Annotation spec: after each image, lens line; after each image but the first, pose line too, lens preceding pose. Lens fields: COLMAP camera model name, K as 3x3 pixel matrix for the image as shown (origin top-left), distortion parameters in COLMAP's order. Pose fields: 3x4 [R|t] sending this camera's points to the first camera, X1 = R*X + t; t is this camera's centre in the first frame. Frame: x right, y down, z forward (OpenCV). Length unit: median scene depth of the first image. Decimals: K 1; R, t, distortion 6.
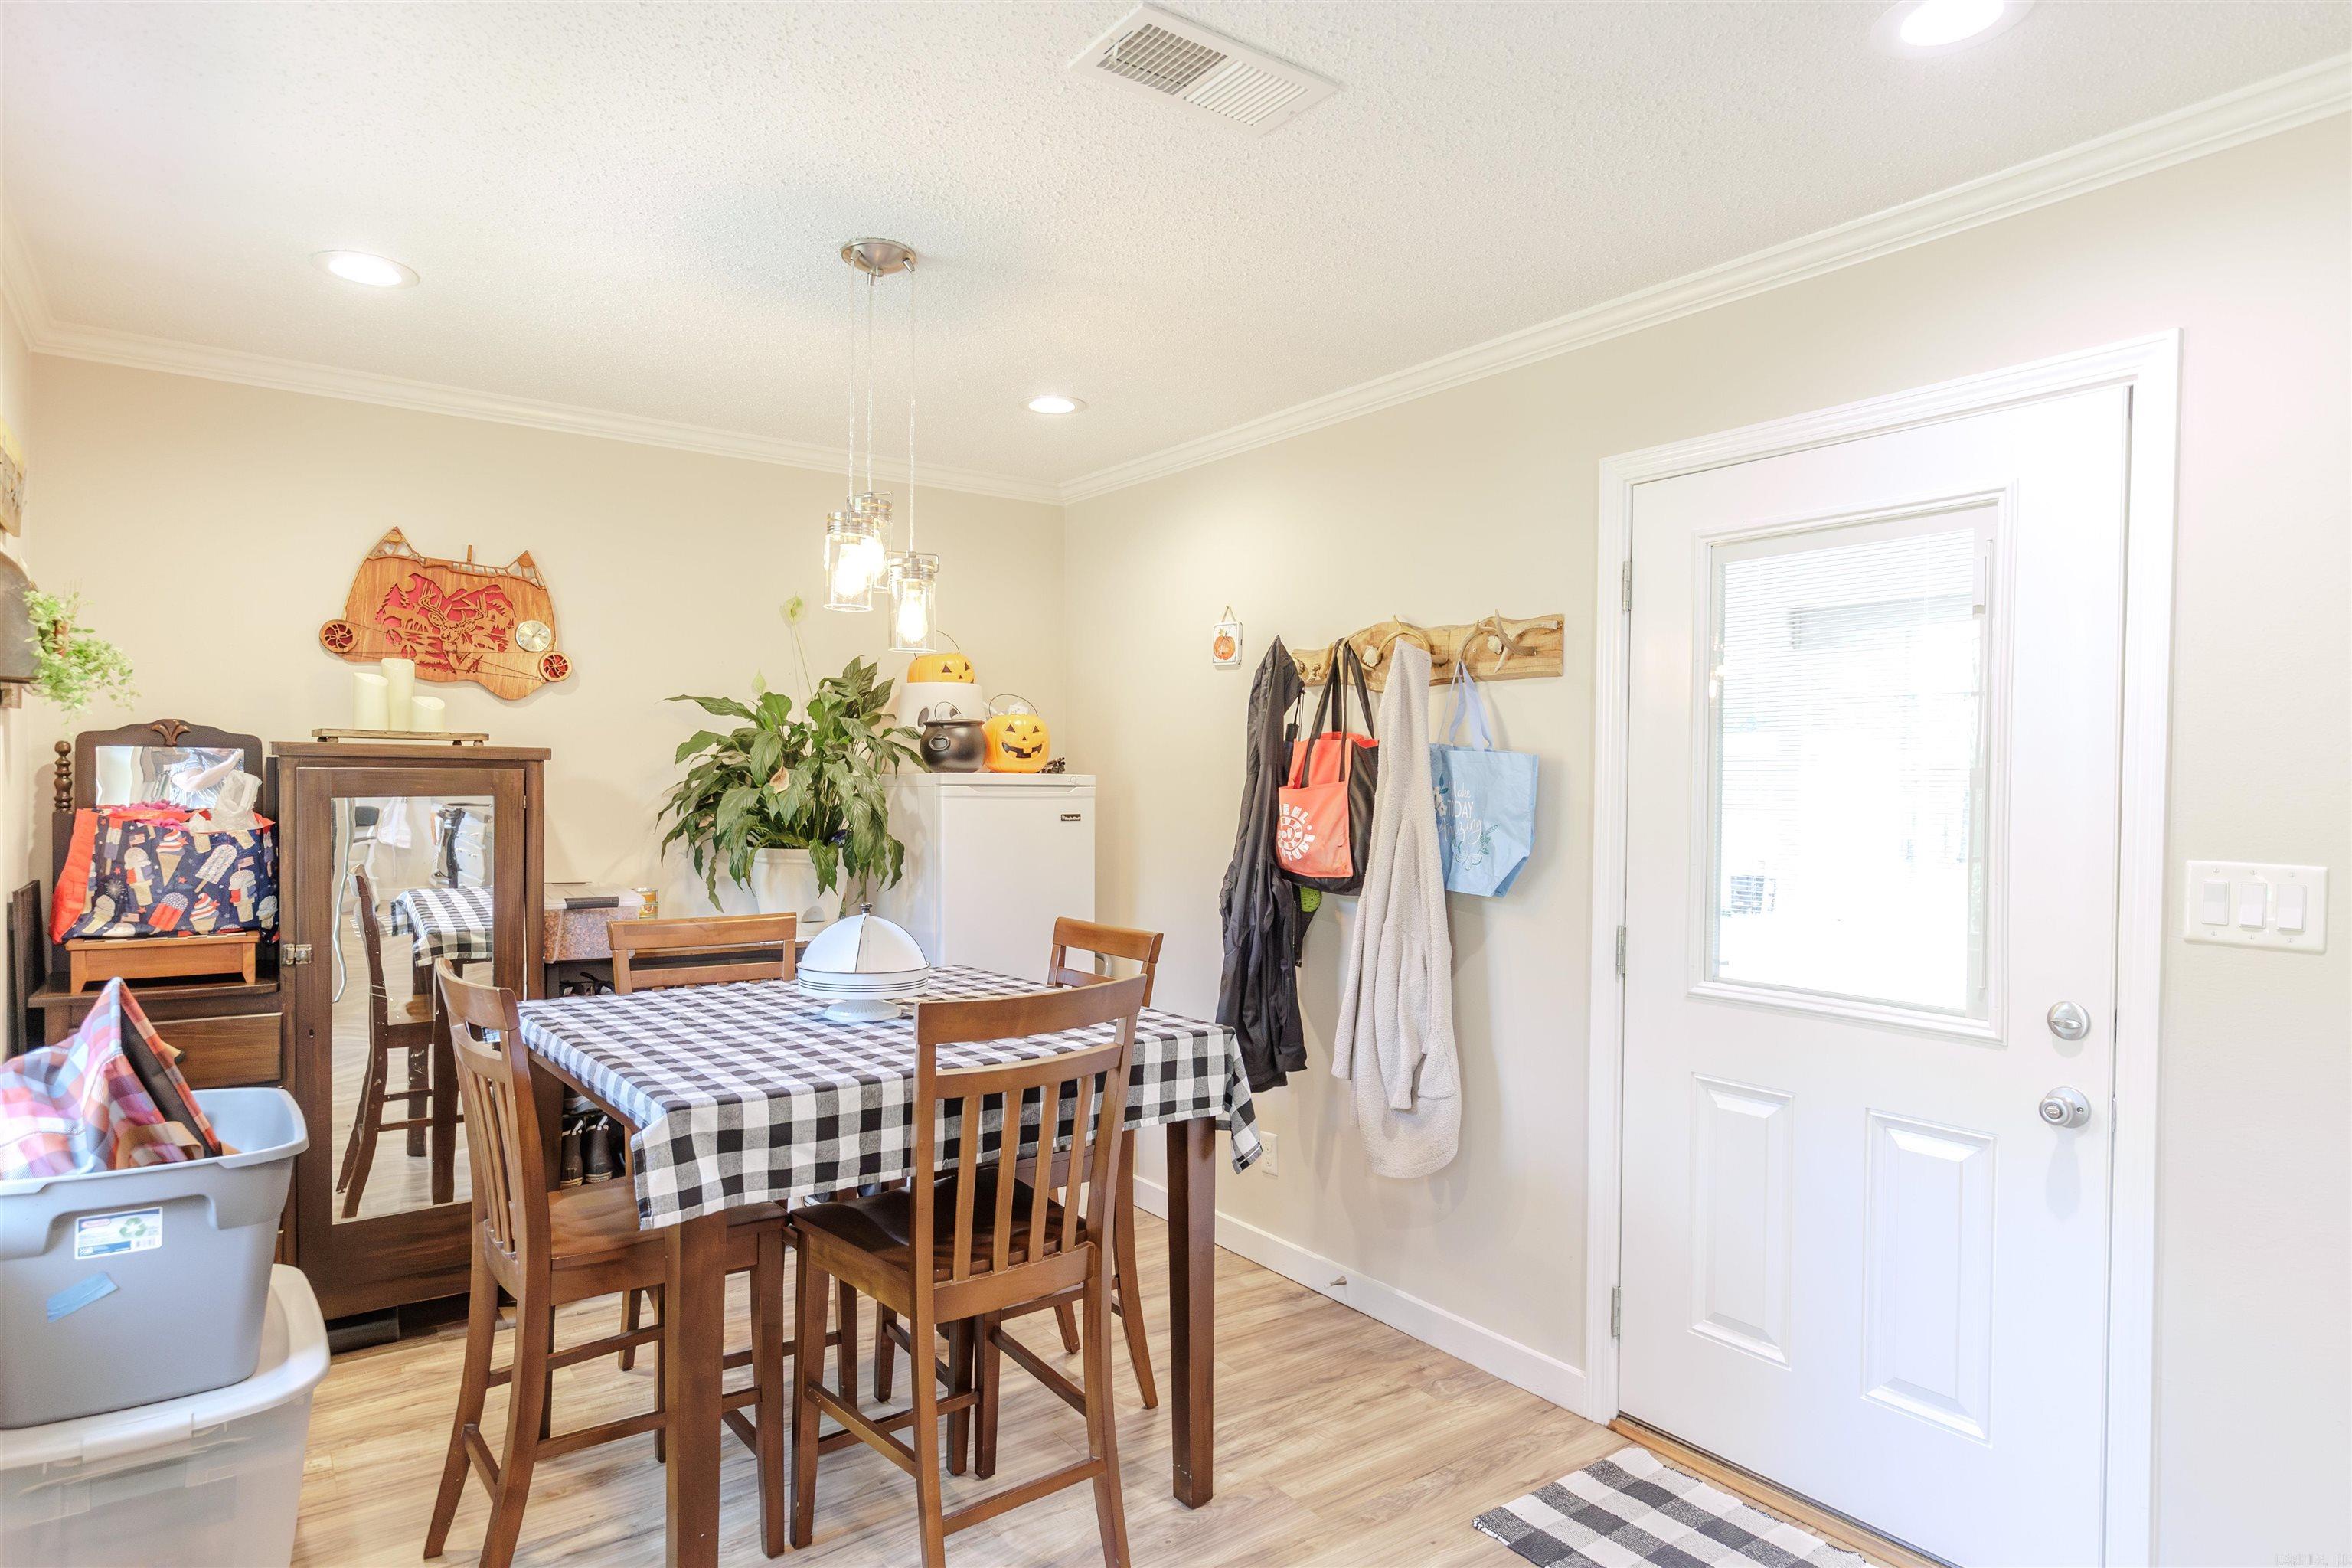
lens RADIAL K [[1397.7, 0, 1158.1], [0, 1397.7, 797.6], [0, 0, 1]] dist [-0.000435, -0.001874]
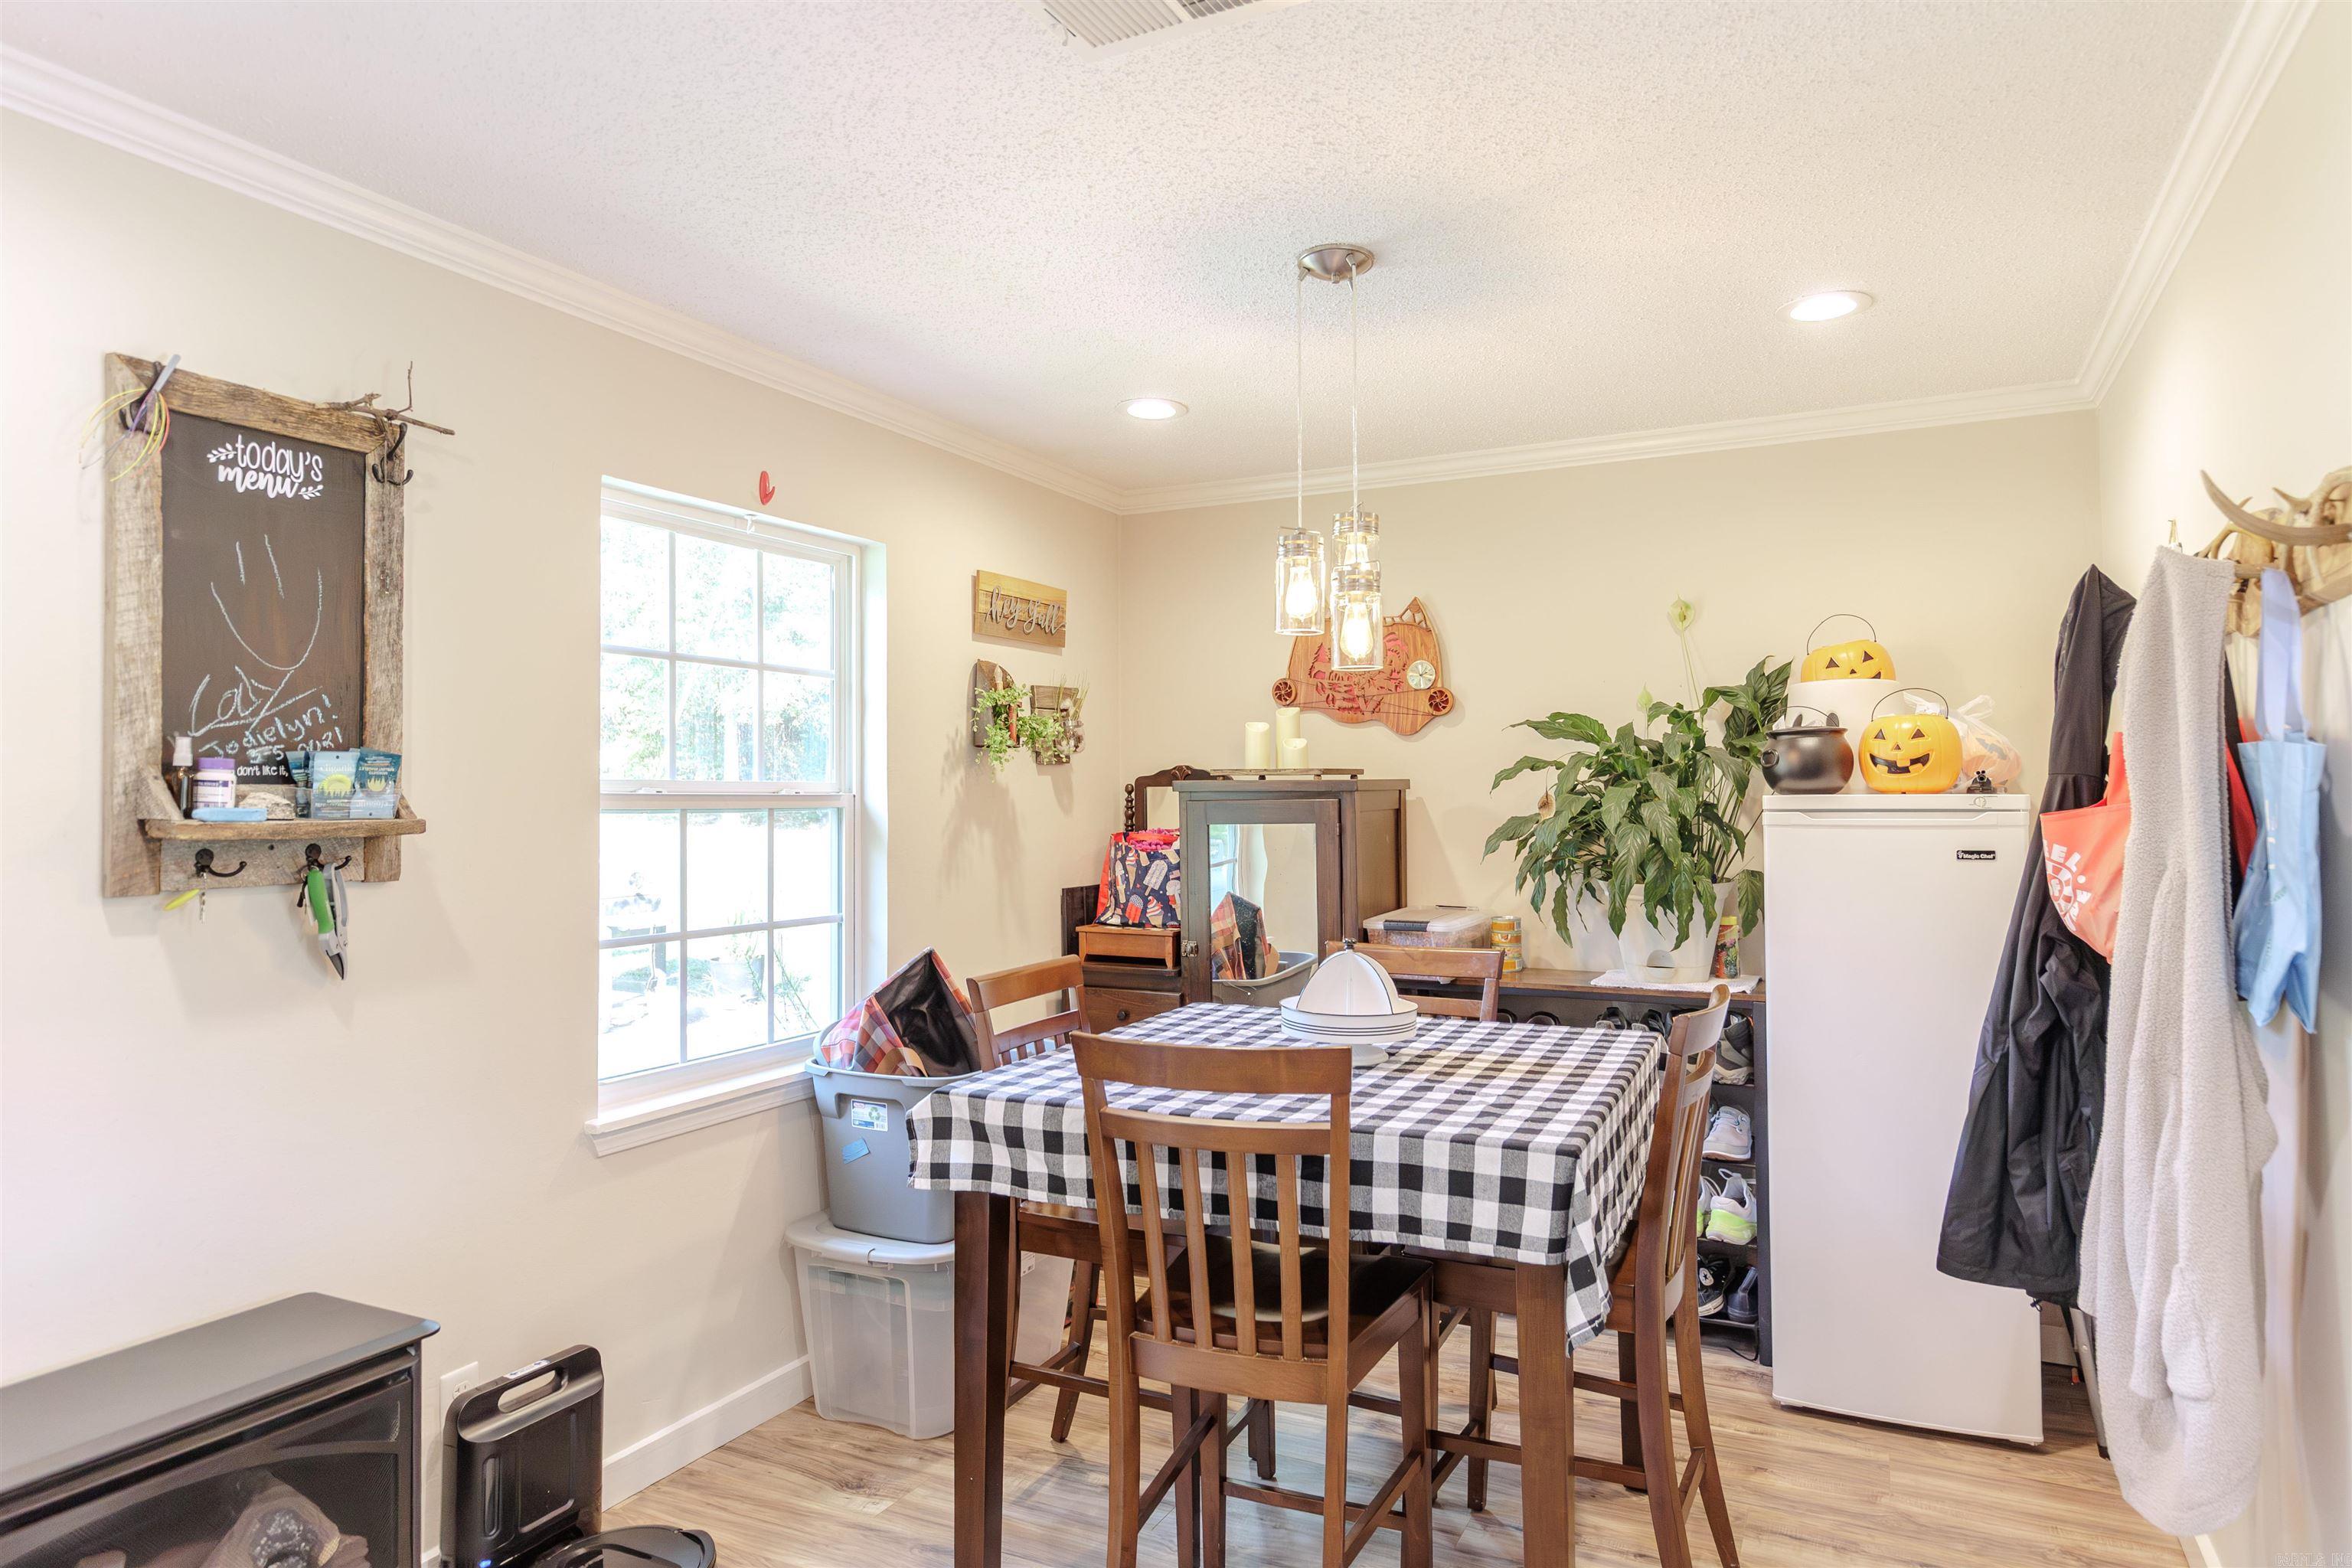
lens RADIAL K [[1397.7, 0, 1162.0], [0, 1397.7, 769.6], [0, 0, 1]] dist [-0.000435, -0.001874]
pose [[0.444334, -0.032259, -0.895280, 0.513731], [-0.000698, 0.999339, -0.036356, -0.003846], [0.895861, 0.016779, 0.444018, 0.411397]]
